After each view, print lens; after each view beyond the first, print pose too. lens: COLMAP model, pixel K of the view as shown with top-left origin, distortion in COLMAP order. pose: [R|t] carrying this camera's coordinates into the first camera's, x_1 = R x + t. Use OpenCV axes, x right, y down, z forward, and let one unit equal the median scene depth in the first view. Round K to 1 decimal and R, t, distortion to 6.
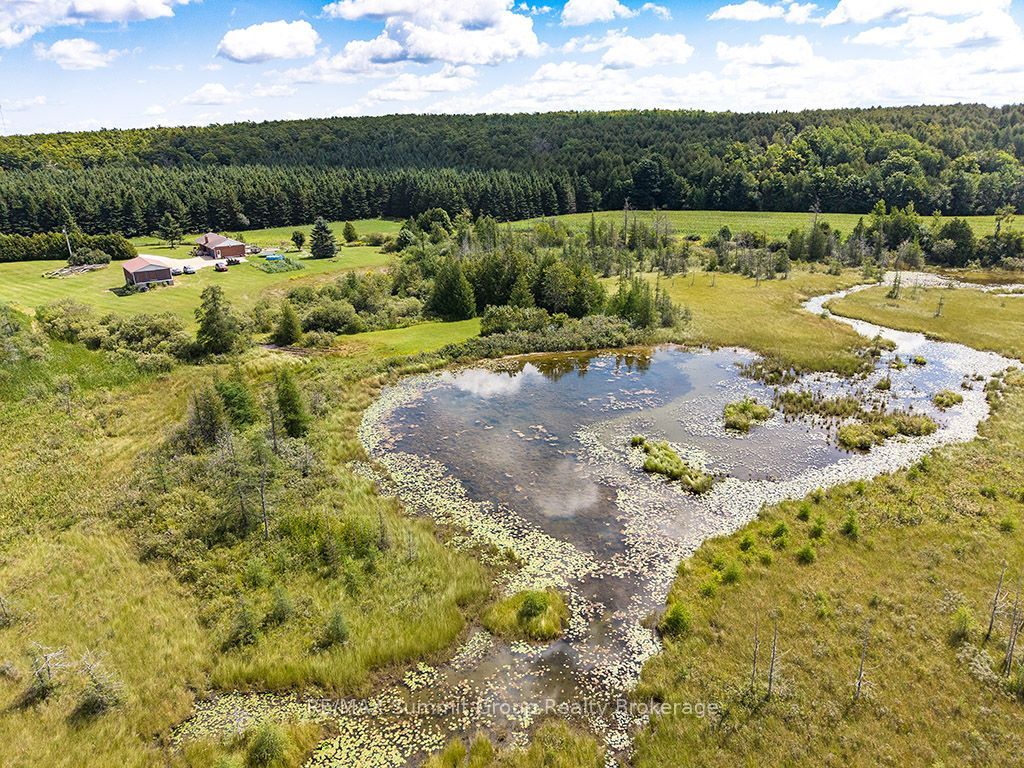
lens RADIAL K [[684.3, 0, 511.1], [0, 684.3, 404.4], [0, 0, 1]] dist [-0.002151, -0.000367]
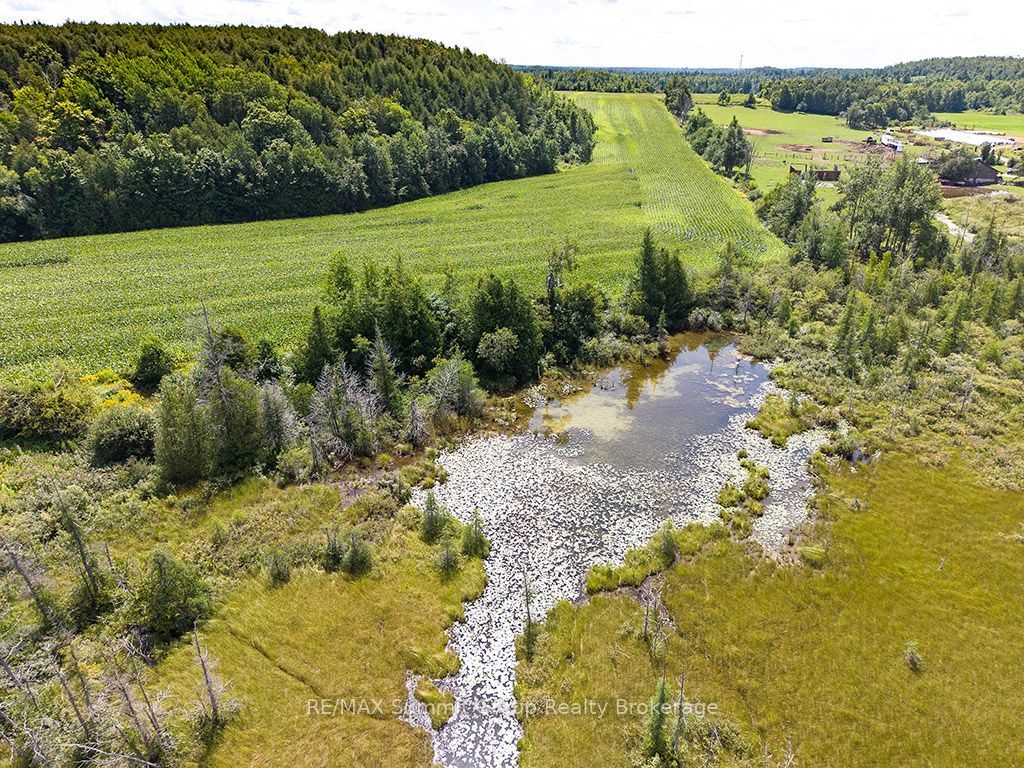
lens RADIAL K [[684.3, 0, 511.1], [0, 684.3, 404.4], [0, 0, 1]] dist [-0.002151, -0.000367]
pose [[0.632102, -0.323497, 0.704129, 0.319299], [0.256133, 0.944837, 0.204153, -0.301871], [-0.731330, 0.051305, 0.680091, 0.721347]]
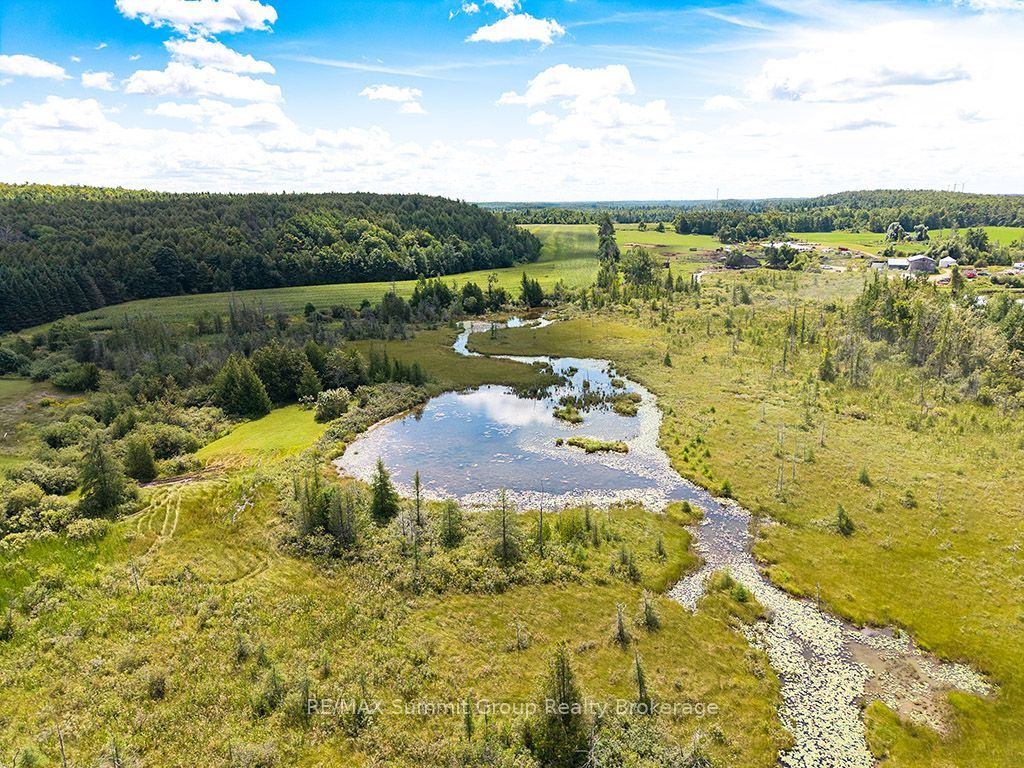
lens RADIAL K [[666.6, 0, 526.9], [0, 666.6, 422.3], [0, 0, 1]] dist [0.010491, -0.002320]
pose [[0.614528, -0.237831, 0.752191, -0.458191], [0.279957, 0.957162, 0.073920, -0.057612], [-0.737550, 0.165156, 0.654786, 0.013462]]
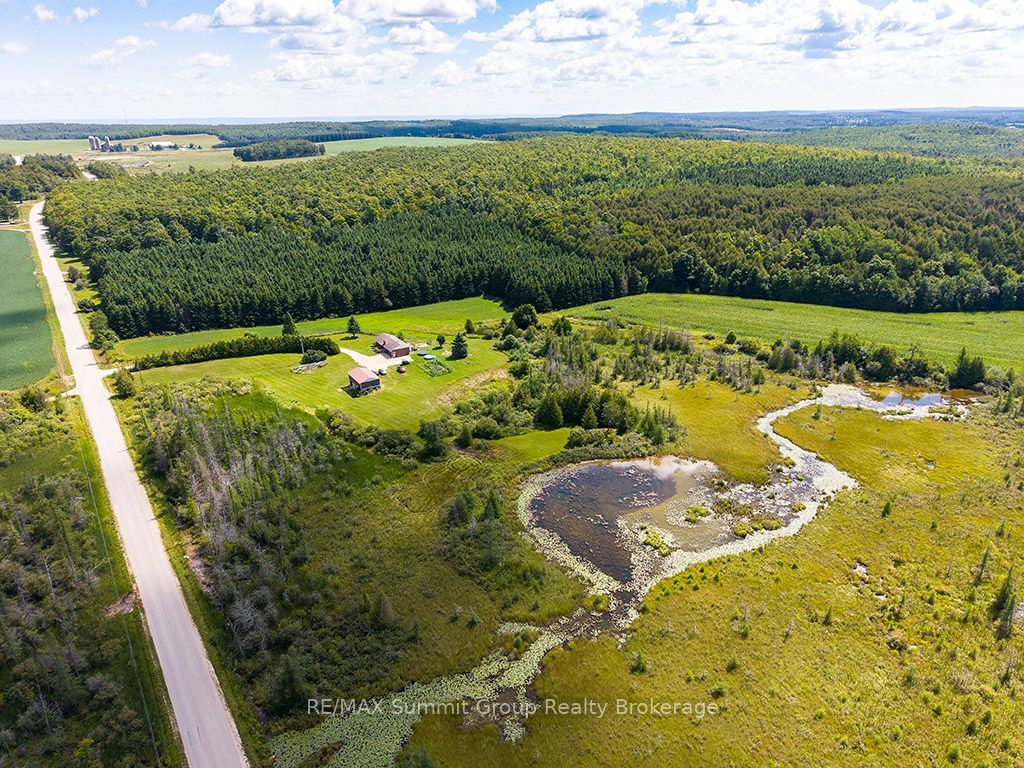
lens RADIAL K [[684.3, 0, 511.1], [0, 684.3, 404.4], [0, 0, 1]] dist [-0.002151, -0.000367]
pose [[0.996809, 0.038220, -0.070077, -0.049621], [-0.035001, 0.998300, 0.046604, -0.201082], [0.071740, -0.044002, 0.996452, -0.578111]]
